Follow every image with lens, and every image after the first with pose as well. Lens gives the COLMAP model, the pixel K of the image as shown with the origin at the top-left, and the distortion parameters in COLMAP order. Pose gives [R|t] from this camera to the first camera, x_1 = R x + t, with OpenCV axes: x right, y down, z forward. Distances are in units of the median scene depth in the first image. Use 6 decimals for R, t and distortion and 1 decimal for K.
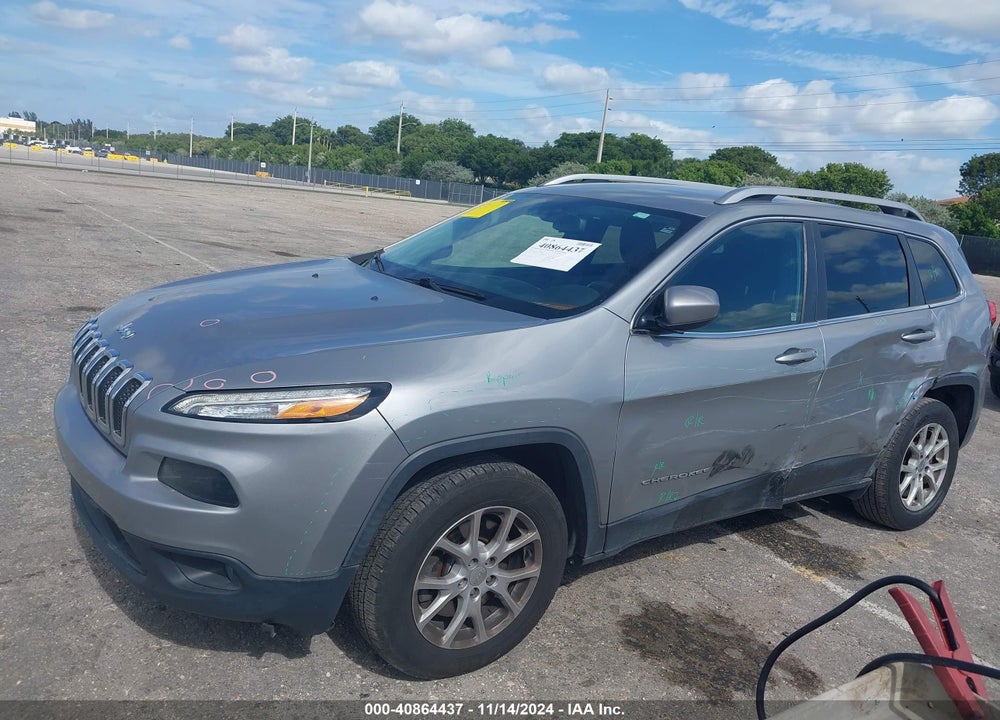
lens RADIAL K [[762.4, 0, 488.4], [0, 762.4, 377.6], [0, 0, 1]] dist [0.005943, 0.000007]
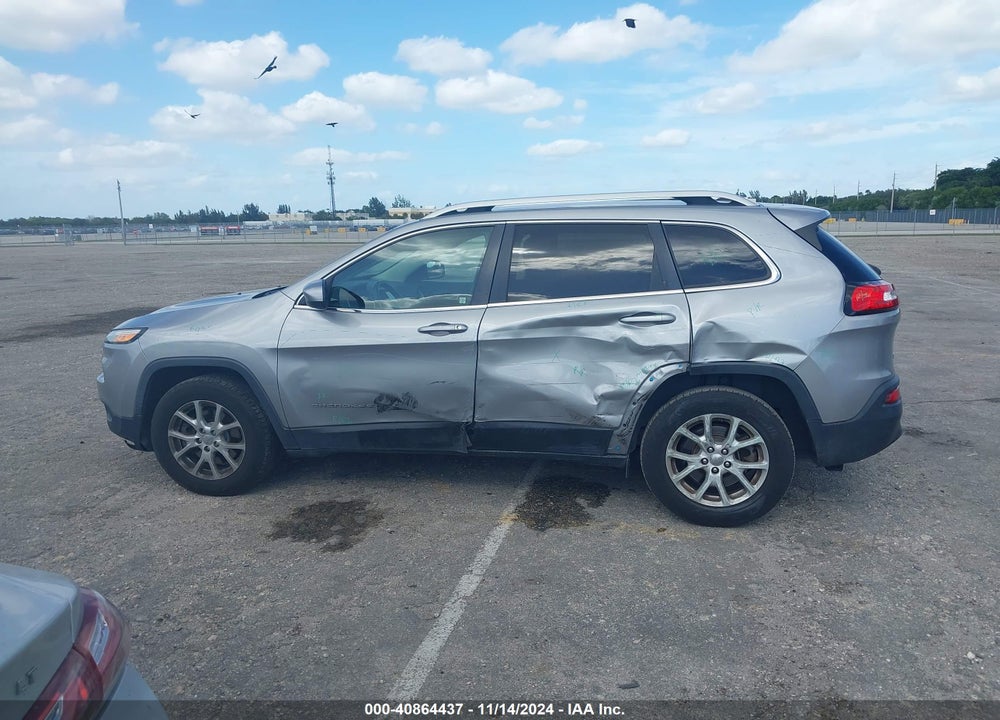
lens RADIAL K [[801.8, 0, 509.1], [0, 801.8, 360.0], [0, 0, 1]] dist [0.002739, 0.001446]
pose [[0.682015, 0.009012, -0.731283, 1.223344], [-0.085176, 0.994098, -0.067187, 0.089436], [0.726361, 0.108110, 0.678757, 0.128577]]
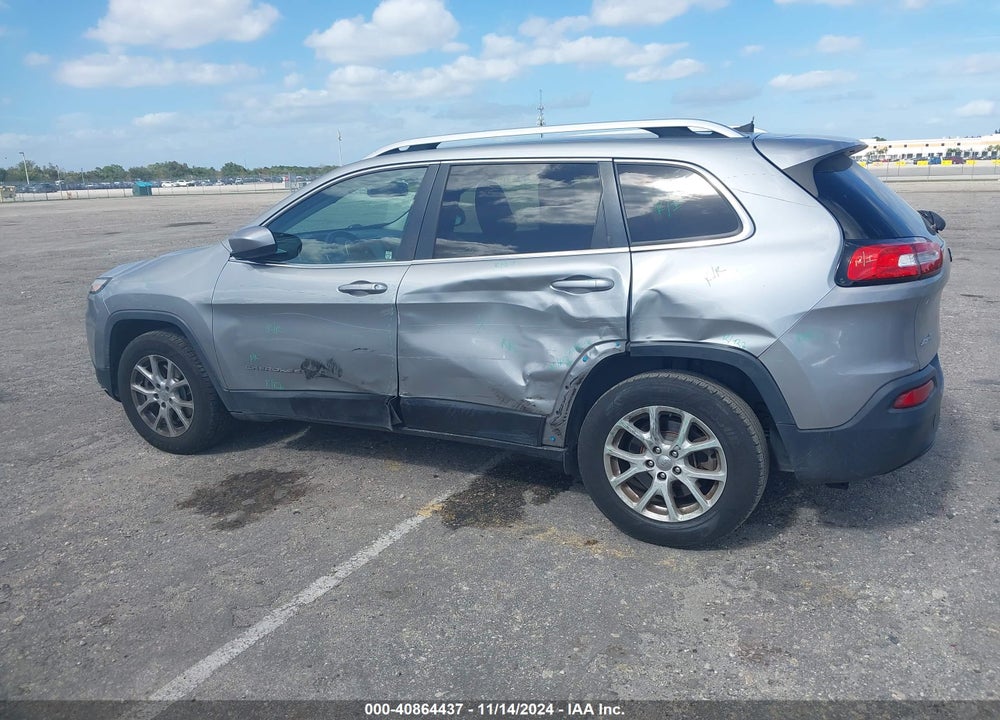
lens RADIAL K [[801.8, 0, 509.1], [0, 801.8, 360.0], [0, 0, 1]] dist [0.002739, 0.001446]
pose [[0.473403, 0.086476, -0.876591, 1.290715], [-0.132176, 0.990876, 0.026369, 0.015195], [0.870873, 0.103381, 0.480513, 0.514956]]
